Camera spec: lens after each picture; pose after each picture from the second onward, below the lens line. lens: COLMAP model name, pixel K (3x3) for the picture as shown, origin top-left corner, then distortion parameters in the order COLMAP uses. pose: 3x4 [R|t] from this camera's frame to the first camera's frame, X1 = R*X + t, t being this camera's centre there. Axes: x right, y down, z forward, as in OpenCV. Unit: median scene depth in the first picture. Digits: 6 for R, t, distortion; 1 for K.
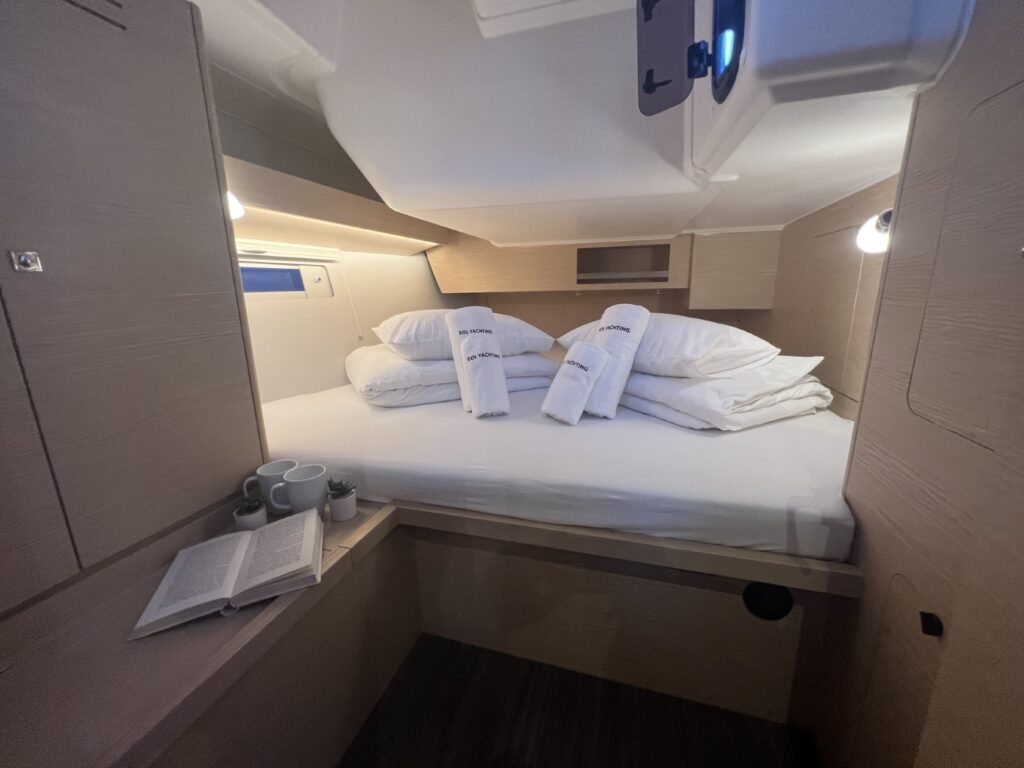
lens RADIAL K [[411.0, 0, 511.1], [0, 411.0, 394.6], [0, 0, 1]] dist [0.000061, 0.000059]
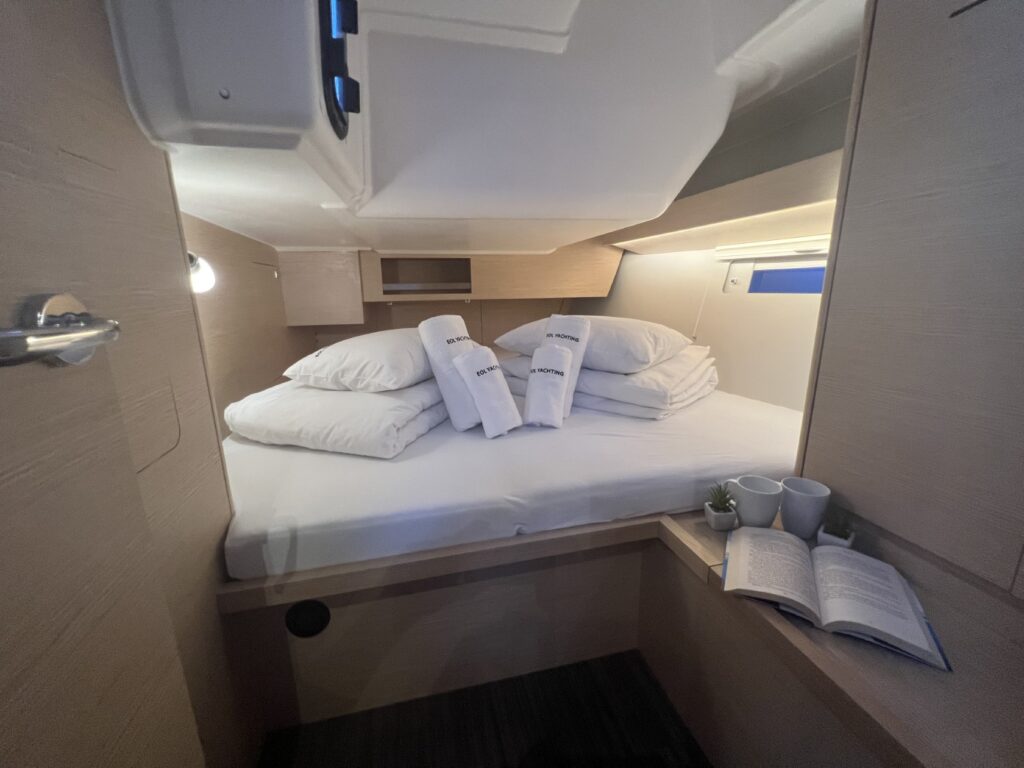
lens RADIAL K [[414.3, 0, 508.7], [0, 414.3, 383.4], [0, 0, 1]] dist [-0.001334, 0.000134]
pose [[0.861595, -0.097331, 0.498178, -0.361704], [0.125006, 0.991903, -0.022405, -0.020300], [-0.491963, 0.081579, 0.866785, 0.135032]]
